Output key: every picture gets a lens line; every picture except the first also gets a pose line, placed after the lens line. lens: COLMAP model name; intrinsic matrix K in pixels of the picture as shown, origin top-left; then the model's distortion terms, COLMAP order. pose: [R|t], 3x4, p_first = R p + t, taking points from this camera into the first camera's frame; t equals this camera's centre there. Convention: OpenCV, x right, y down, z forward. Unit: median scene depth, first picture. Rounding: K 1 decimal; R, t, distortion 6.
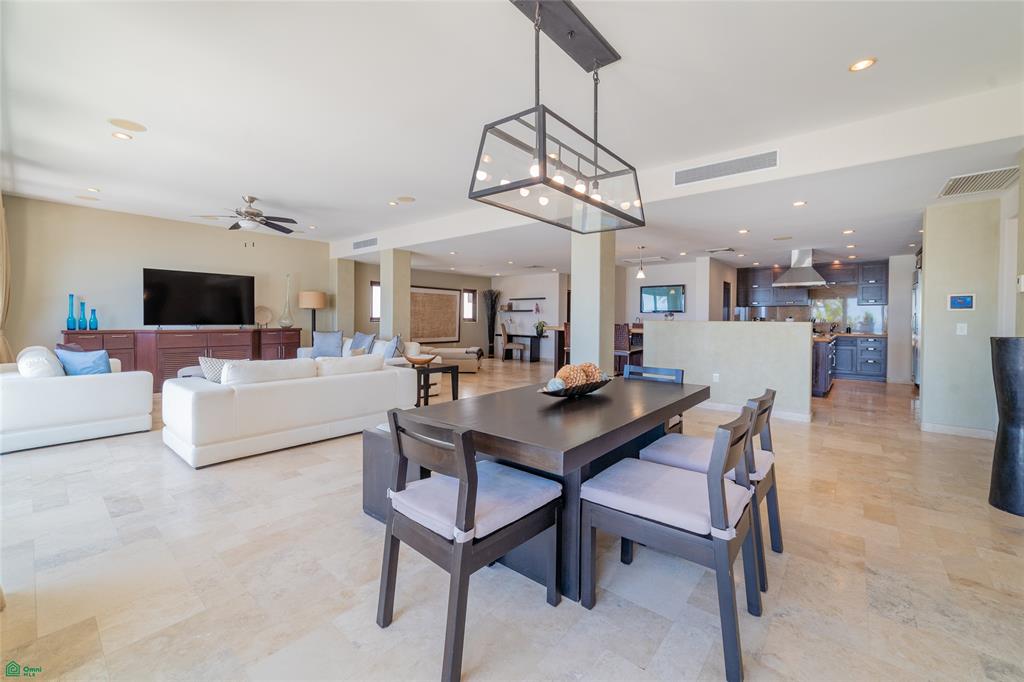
lens RADIAL K [[416.8, 0, 507.9], [0, 416.8, 343.1], [0, 0, 1]] dist [-0.001917, 0.000262]
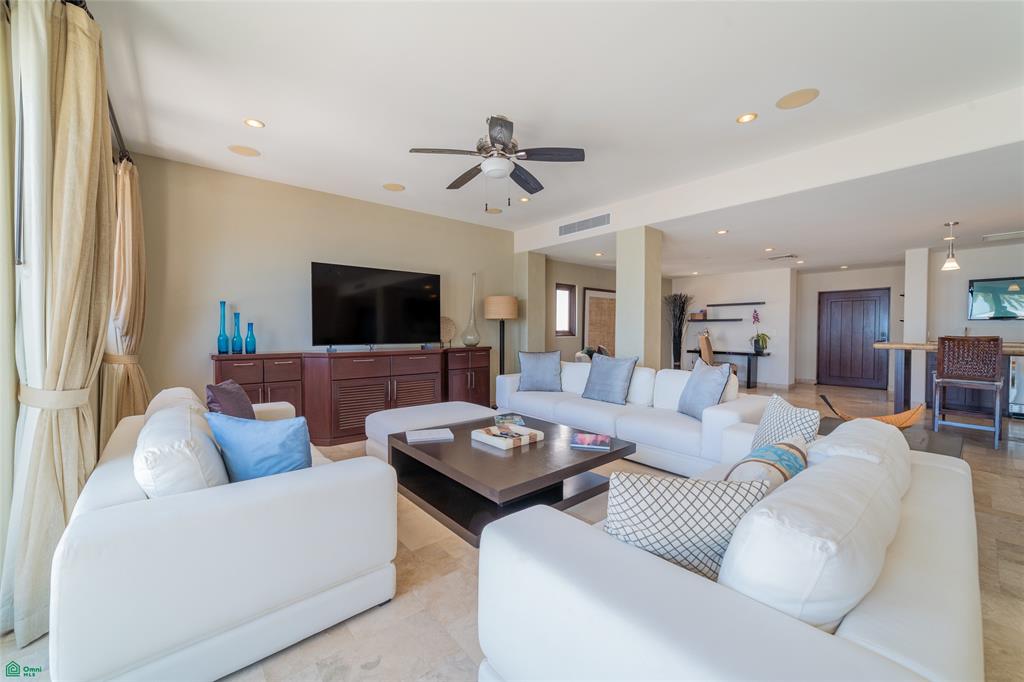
lens RADIAL K [[400.4, 0, 509.2], [0, 400.4, 357.0], [0, 0, 1]] dist [-0.001971, -0.000045]
pose [[0.985253, 0.003345, -0.171073, -0.371600], [-0.001890, 0.999961, 0.008671, -0.025596], [0.171095, -0.008220, 0.985220, 0.339934]]
